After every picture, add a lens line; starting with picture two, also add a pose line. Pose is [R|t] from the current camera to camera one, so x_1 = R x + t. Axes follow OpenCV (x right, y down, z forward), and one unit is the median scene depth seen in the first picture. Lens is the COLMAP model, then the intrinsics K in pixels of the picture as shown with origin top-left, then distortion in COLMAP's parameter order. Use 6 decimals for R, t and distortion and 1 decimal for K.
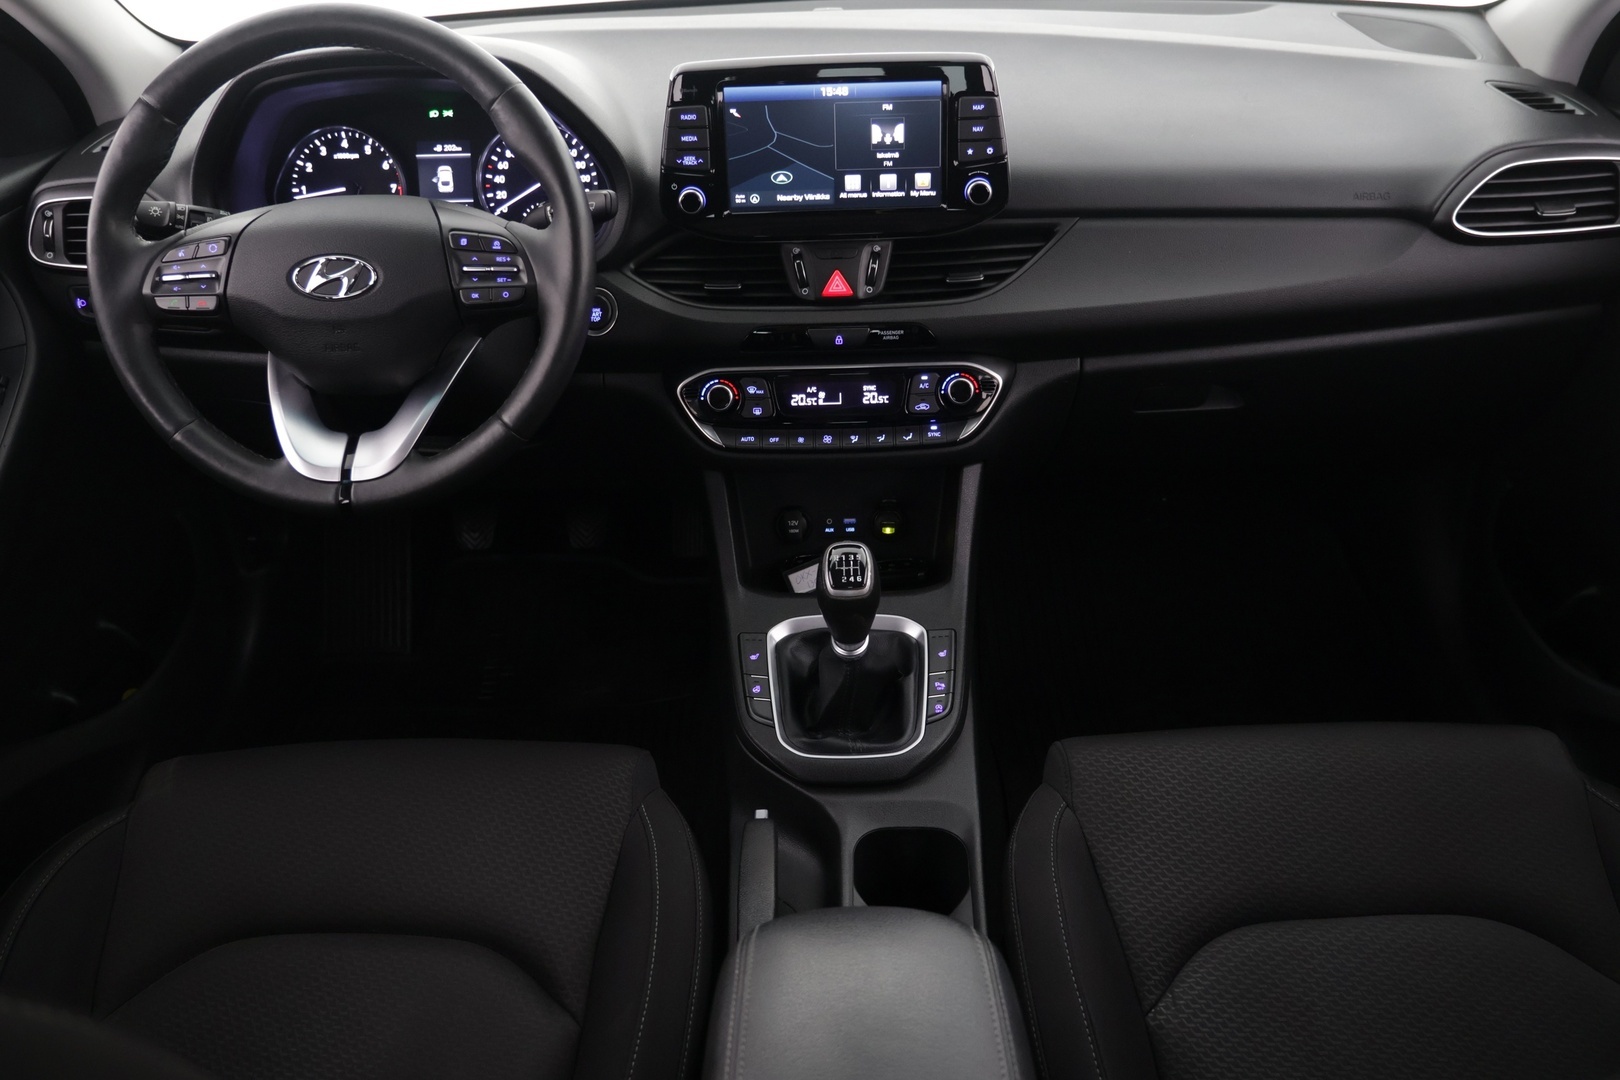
lens RADIAL K [[1363.4, 0, 809.6], [0, 1363.4, 530.5], [0, 0, 1]] dist [-0.020496, 0.023917]
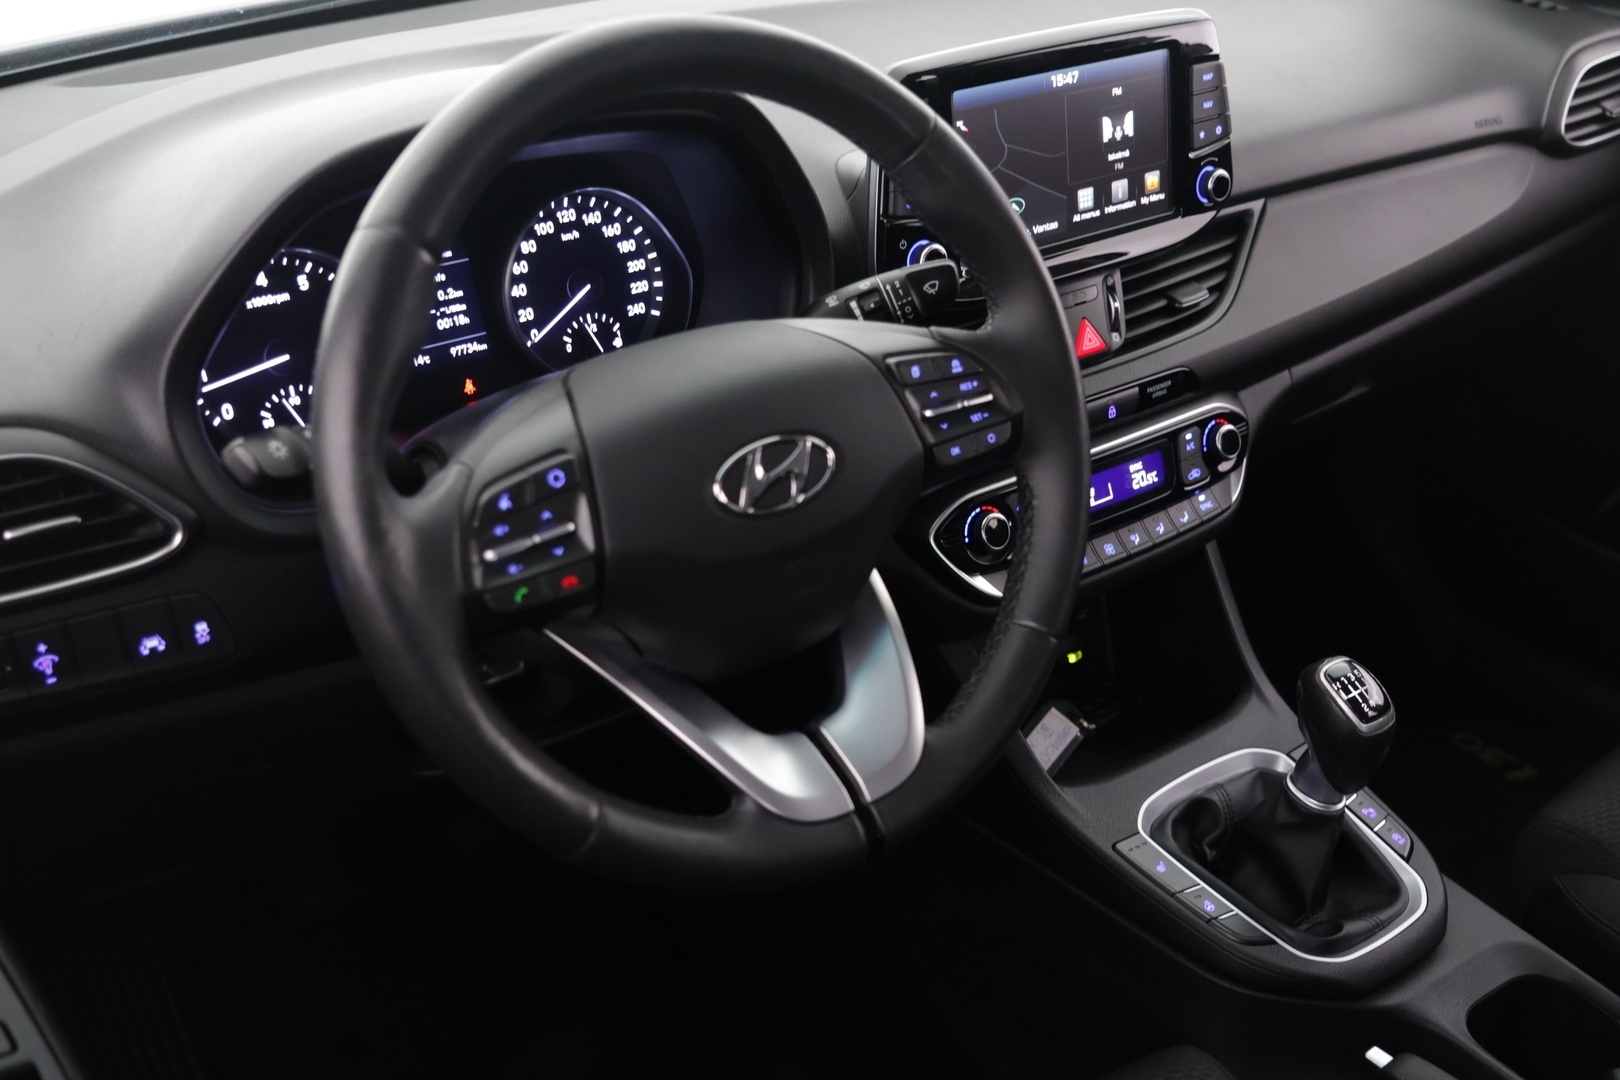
lens RADIAL K [[1810.8, 0, 815.5], [0, 1810.8, 537.8], [0, 0, 1]] dist [-0.017058, 0.000000]
pose [[0.804952, -0.256650, 0.534961, -0.661673], [0.285979, 0.957791, 0.029194, -0.154024], [-0.519873, 0.129488, 0.844373, 0.285833]]
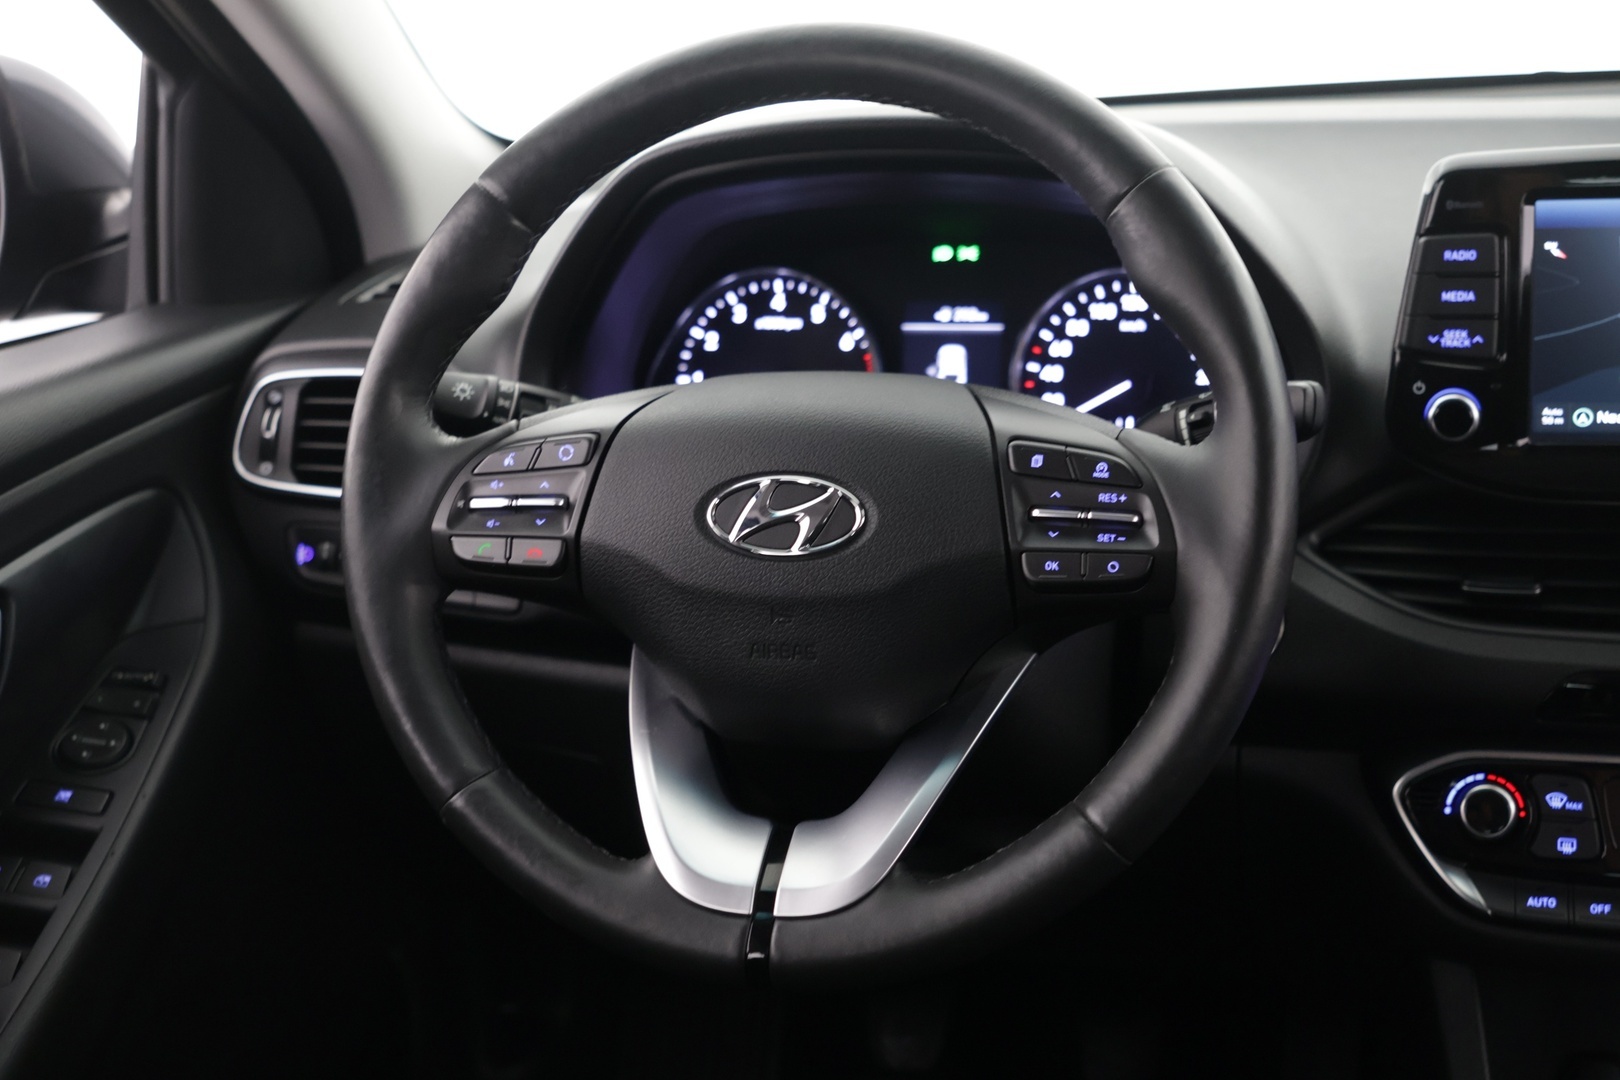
lens RADIAL K [[2303.4, 0, 818.5], [0, 2303.4, 531.1], [0, 0, 1]] dist [0.019228, 0.000000]
pose [[0.970737, 0.048785, -0.235138, -0.113412], [-0.099442, 0.972915, -0.208680, 0.000938], [0.218589, 0.225956, 0.949296, 0.149125]]
